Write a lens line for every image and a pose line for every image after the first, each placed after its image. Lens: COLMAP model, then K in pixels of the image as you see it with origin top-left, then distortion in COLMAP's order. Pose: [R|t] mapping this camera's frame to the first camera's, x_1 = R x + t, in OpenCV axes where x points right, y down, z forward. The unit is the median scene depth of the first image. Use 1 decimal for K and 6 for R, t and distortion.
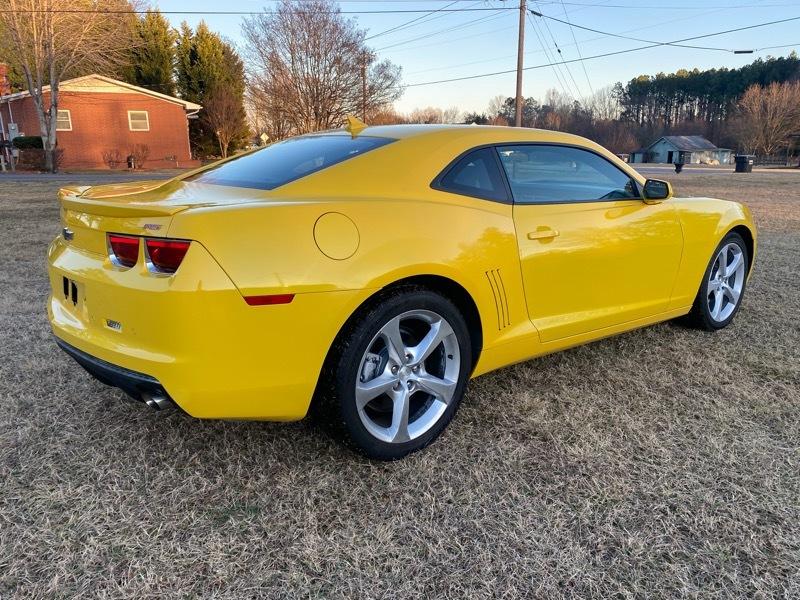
lens RADIAL K [[625.1, 0, 402.7], [0, 625.1, 294.7], [0, 0, 1]] dist [0.025343, -0.020064]
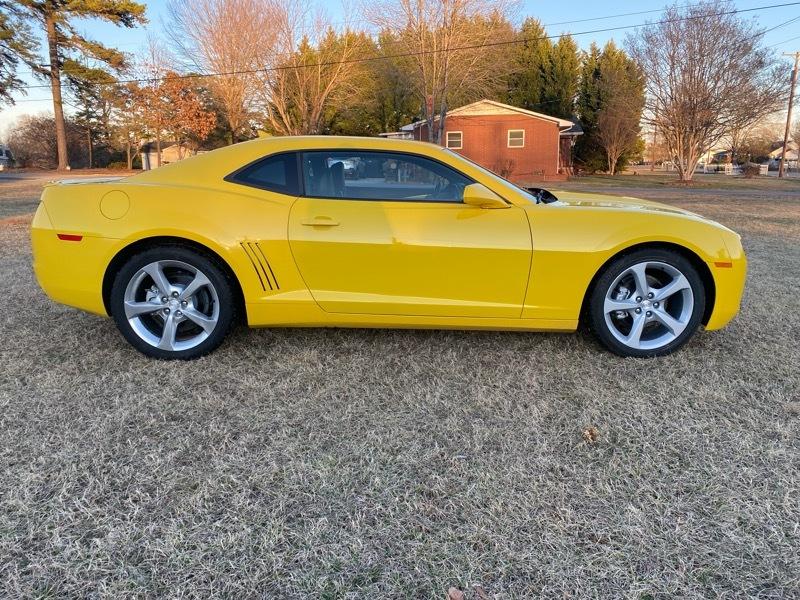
lens RADIAL K [[625.1, 0, 399.8], [0, 625.1, 297.3], [0, 0, 1]] dist [0.025343, -0.020064]
pose [[0.783062, 0.131607, -0.607859, 0.130211], [-0.144241, 0.989137, 0.028343, -0.000832], [0.604986, 0.065484, 0.793539, 0.014283]]
